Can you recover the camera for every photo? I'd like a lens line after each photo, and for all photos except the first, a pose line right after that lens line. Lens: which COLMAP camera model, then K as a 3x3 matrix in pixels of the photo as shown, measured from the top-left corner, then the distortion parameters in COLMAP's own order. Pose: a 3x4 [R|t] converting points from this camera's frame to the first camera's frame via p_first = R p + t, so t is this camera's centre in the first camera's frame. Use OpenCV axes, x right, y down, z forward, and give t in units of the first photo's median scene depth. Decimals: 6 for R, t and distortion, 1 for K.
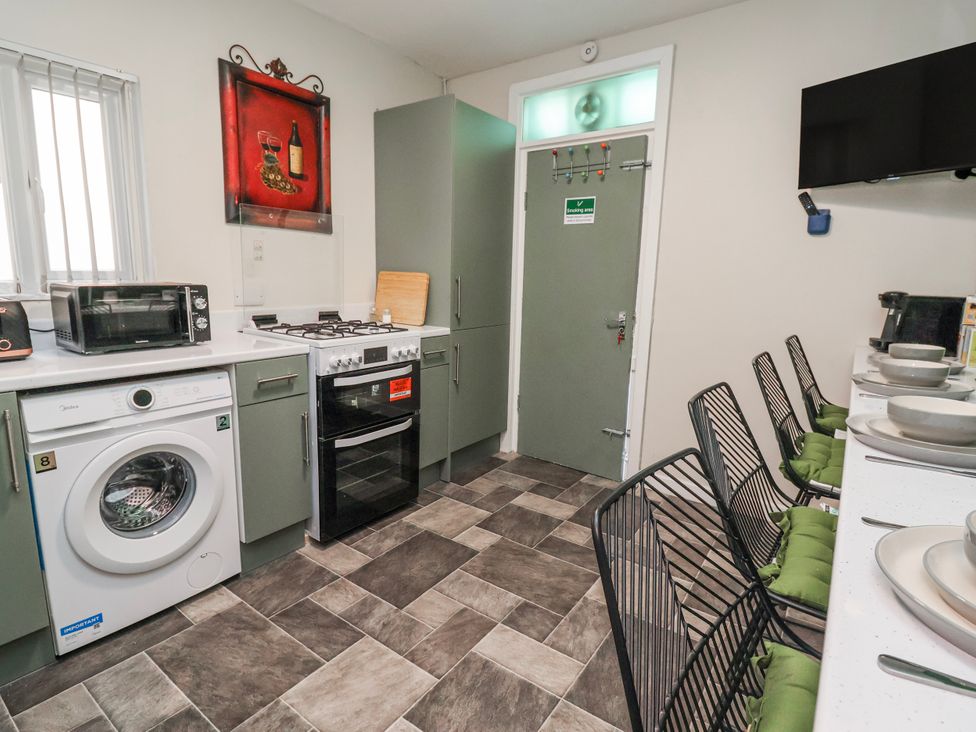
lens RADIAL K [[510.1, 0, 487.1], [0, 510.1, 364.8], [0, 0, 1]] dist [0.000771, -0.014210]
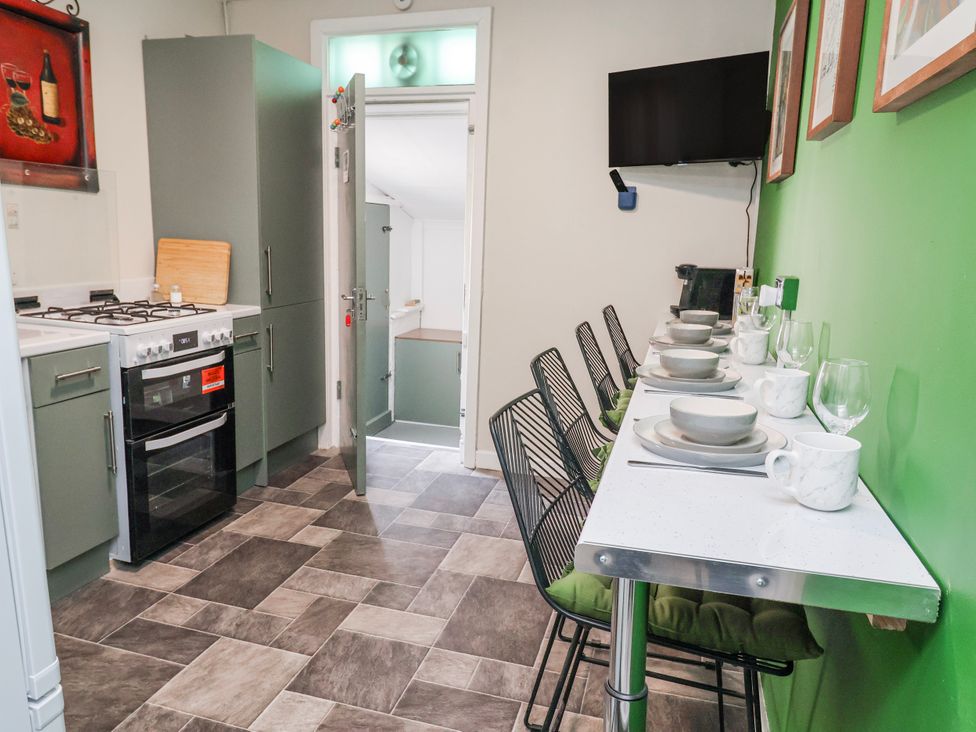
lens RADIAL K [[671.5, 0, 488.0], [0, 671.5, 366.0], [0, 0, 1]] dist [0.003739, -0.000850]
pose [[0.940923, -0.057291, 0.333740, -0.128384], [0.047753, 0.998184, 0.036720, 0.006257], [-0.335238, -0.018614, 0.941950, -0.266212]]
